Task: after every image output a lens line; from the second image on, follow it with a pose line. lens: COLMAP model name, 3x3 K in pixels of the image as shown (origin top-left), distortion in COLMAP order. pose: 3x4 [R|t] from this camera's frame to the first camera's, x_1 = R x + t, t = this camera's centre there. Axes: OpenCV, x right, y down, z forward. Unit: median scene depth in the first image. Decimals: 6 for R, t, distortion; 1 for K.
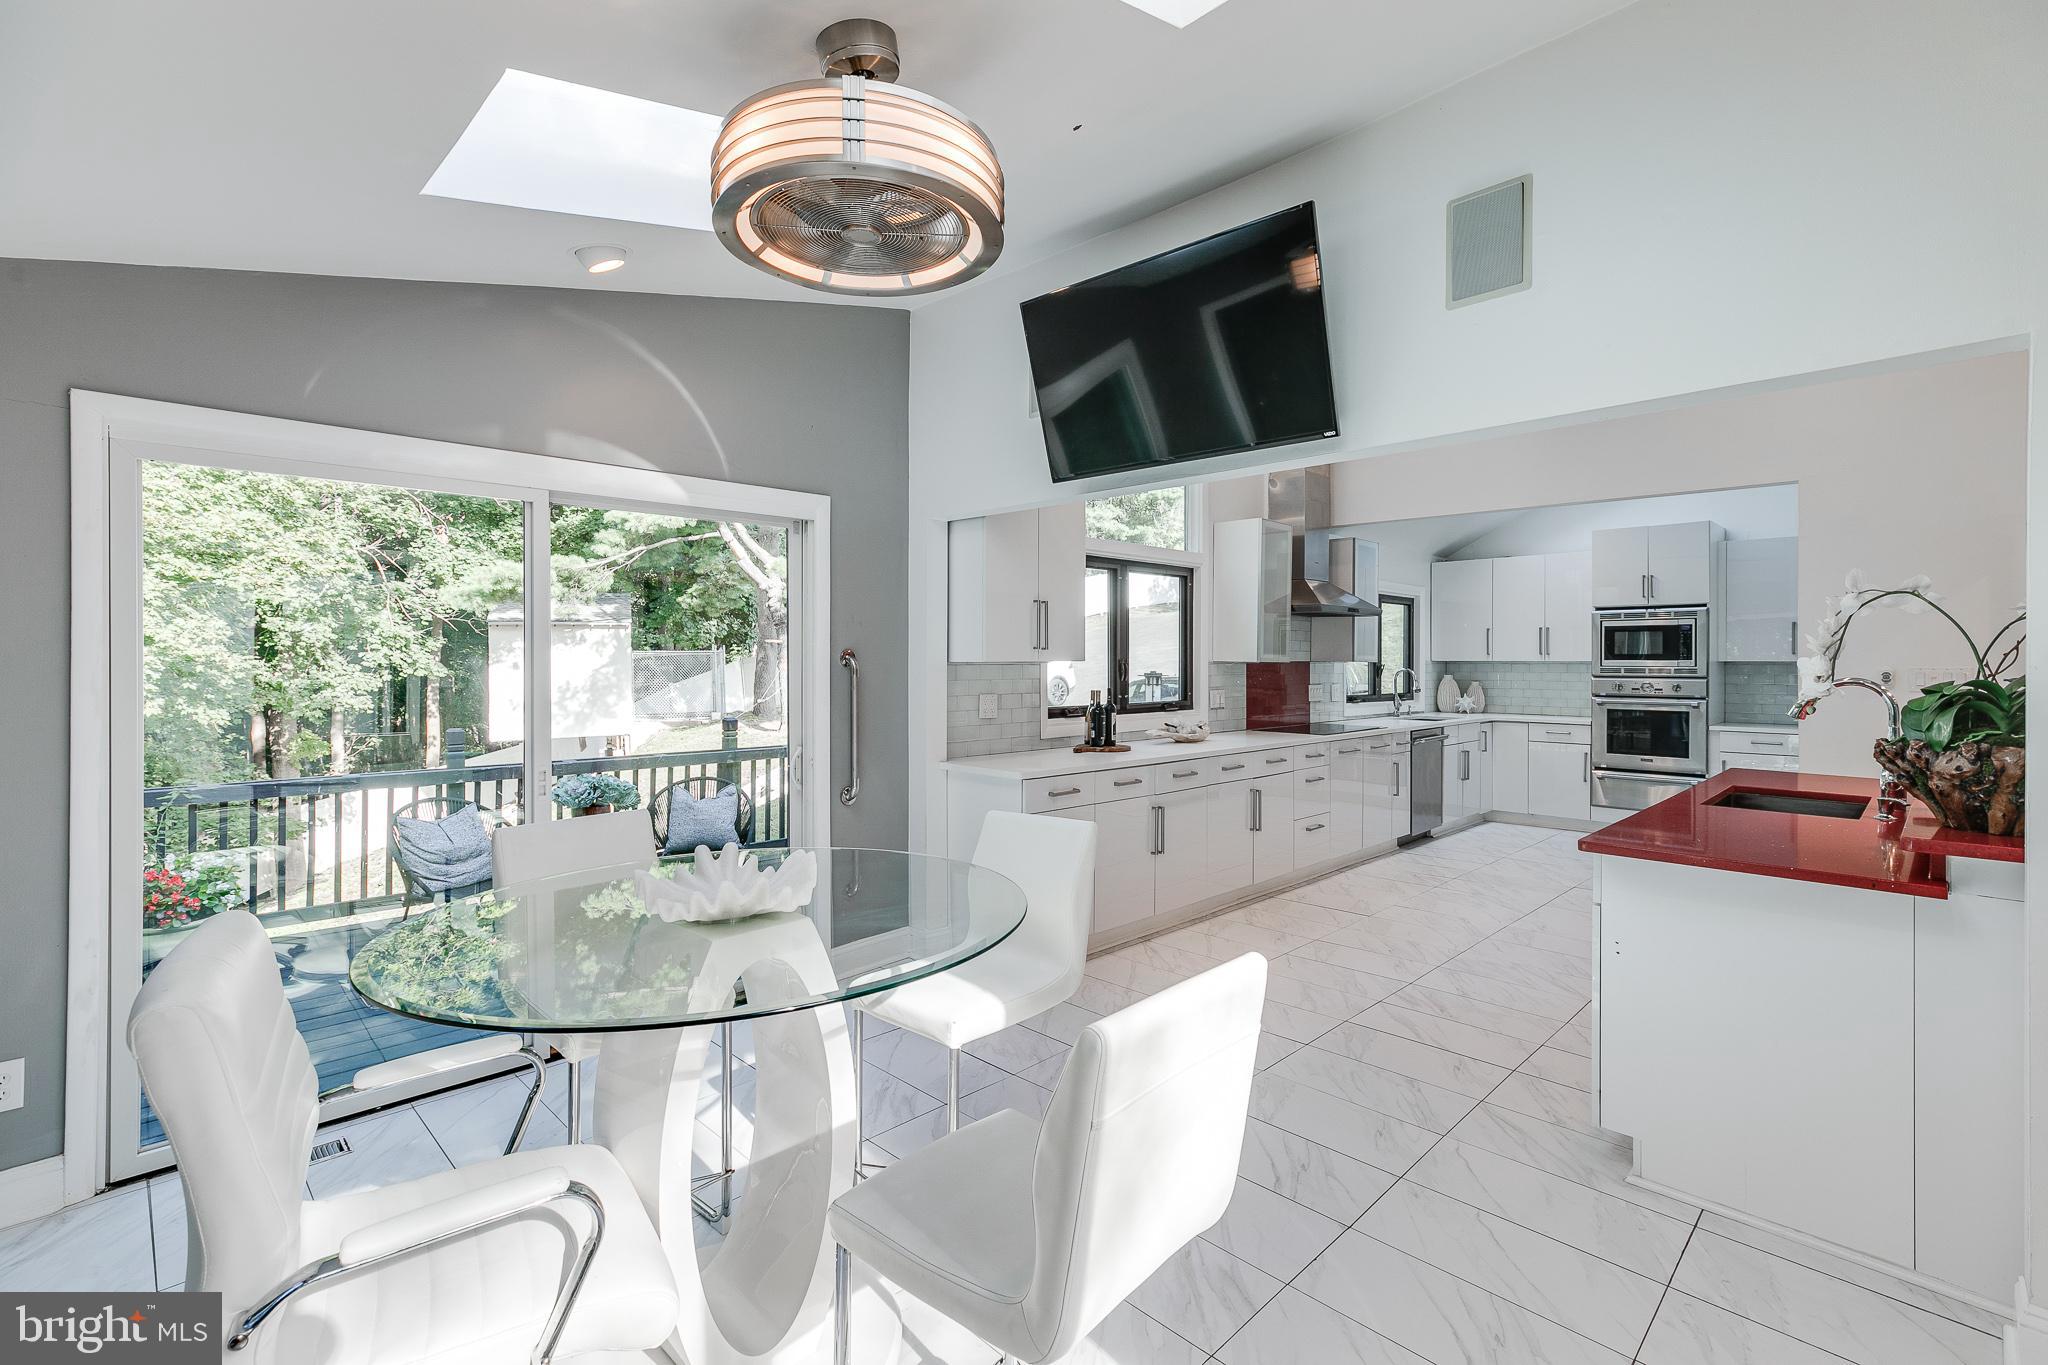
lens RADIAL K [[919.0, 0, 1017.8], [0, 919.0, 661.4], [0, 0, 1]] dist [0.000913, 0.000113]
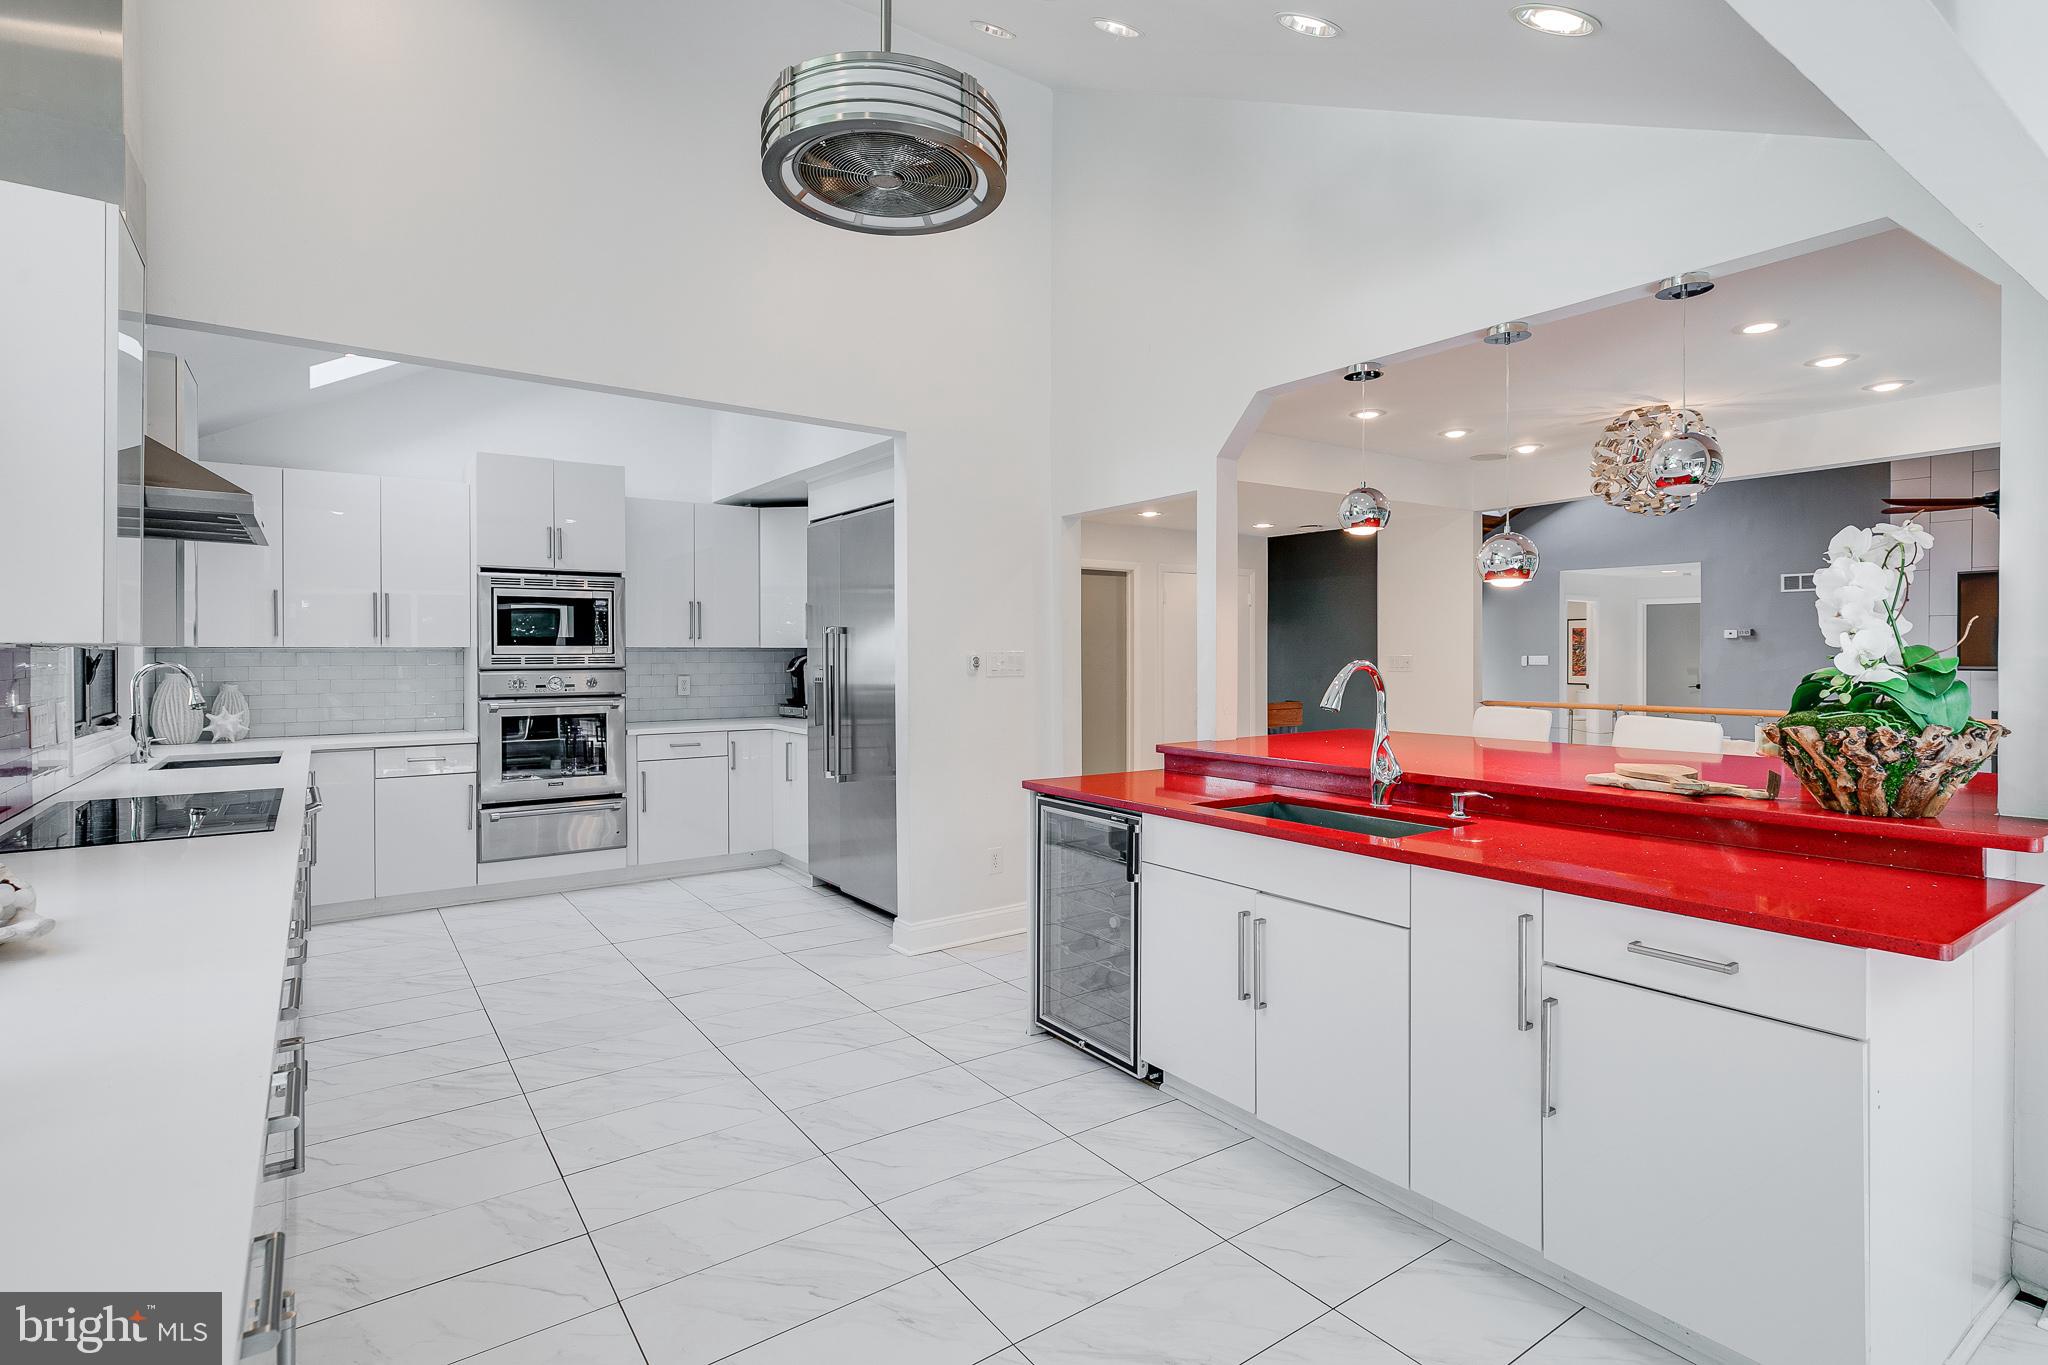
lens RADIAL K [[997.7, 0, 1024.2], [0, 997.7, 661.5], [0, 0, 1]] dist [0.001251, 0.000244]
pose [[0.156670, -0.010902, 0.987591, -0.030907], [0.002773, 0.999940, 0.010599, 0.003780], [-0.987647, 0.001078, 0.156691, 0.520850]]
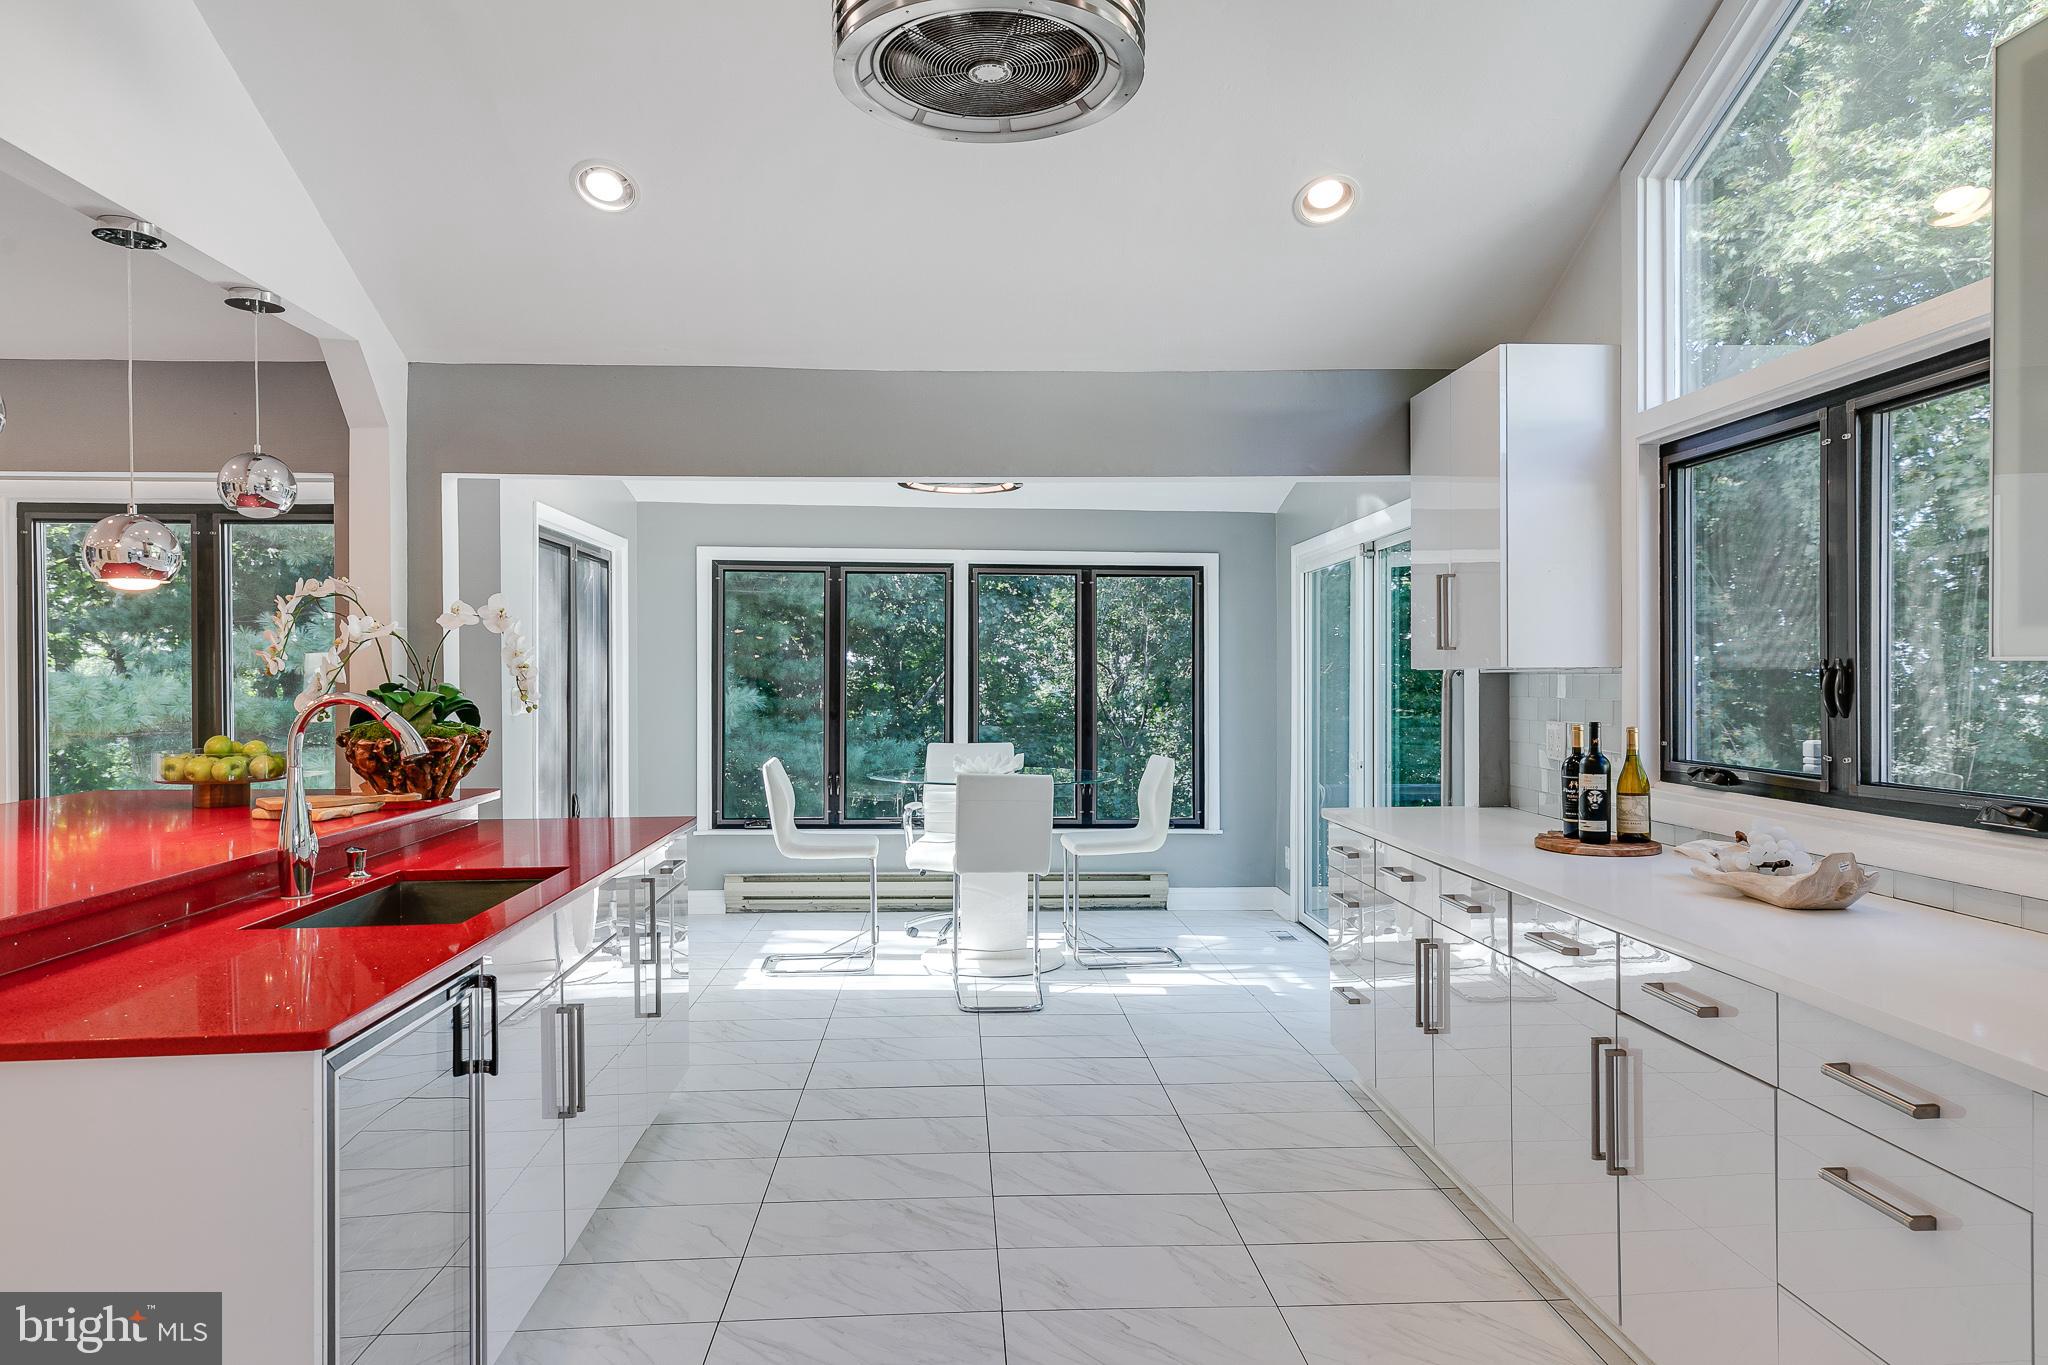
lens RADIAL K [[1252.7, 0, 1032.7], [0, 1252.7, 688.1], [0, 0, 1]] dist [0.003288, 0.000606]
pose [[-0.650868, 0.008548, -0.759143, 0.558038], [0.000733, 0.999943, 0.010632, 0.002933], [0.759190, 0.006364, -0.650838, 0.853932]]
